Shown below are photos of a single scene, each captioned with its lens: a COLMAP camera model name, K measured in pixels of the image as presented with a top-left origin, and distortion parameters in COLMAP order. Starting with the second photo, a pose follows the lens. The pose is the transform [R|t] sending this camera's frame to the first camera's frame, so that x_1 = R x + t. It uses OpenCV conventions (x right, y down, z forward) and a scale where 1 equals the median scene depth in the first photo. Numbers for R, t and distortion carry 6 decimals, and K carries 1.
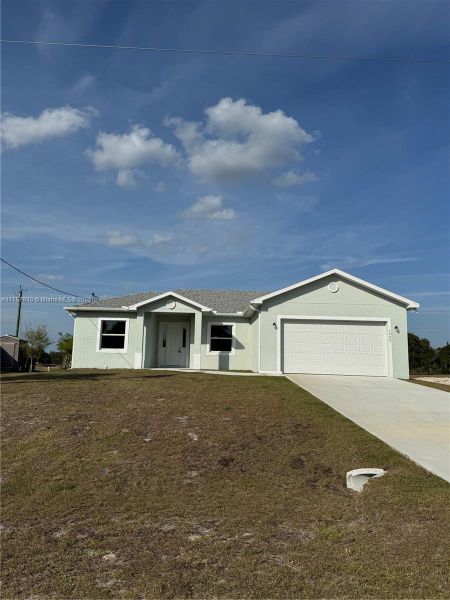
lens RADIAL K [[438.6, 0, 226.8], [0, 438.6, 284.0], [0, 0, 1]] dist [0.103649, -0.131131]
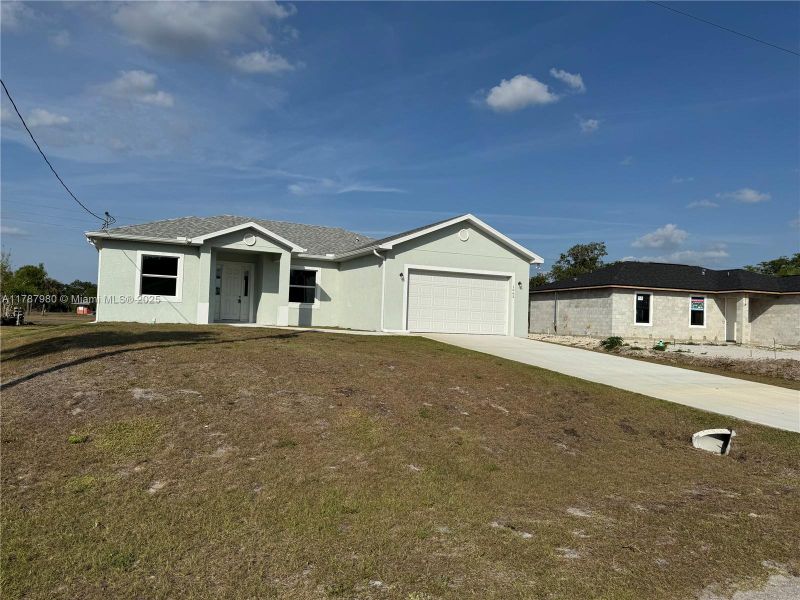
lens RADIAL K [[575.8, 0, 389.4], [0, 575.8, 265.3], [0, 0, 1]] dist [0.001067, -0.000820]
pose [[0.915844, 0.050386, 0.398361, -0.289506], [-0.089948, 0.992627, 0.081243, -0.010240], [-0.391331, -0.110238, 0.913624, 0.014406]]
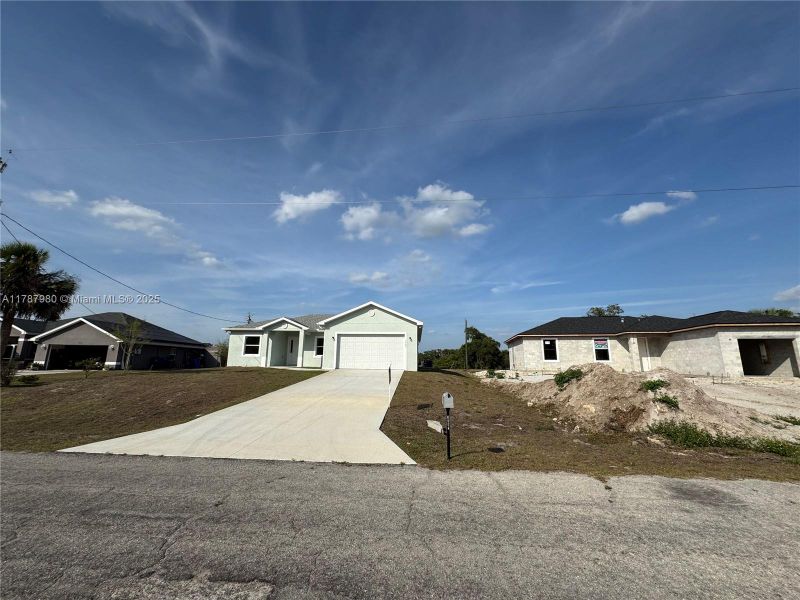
lens RADIAL K [[323.9, 0, 400.0], [0, 323.9, 300.0], [0, 0, 1]] dist [0.001057, 0.000198]
pose [[0.995976, -0.027294, -0.085363, 0.375395], [0.026054, 0.999539, -0.015614, -0.015505], [0.085749, 0.013327, 0.996228, -0.114126]]
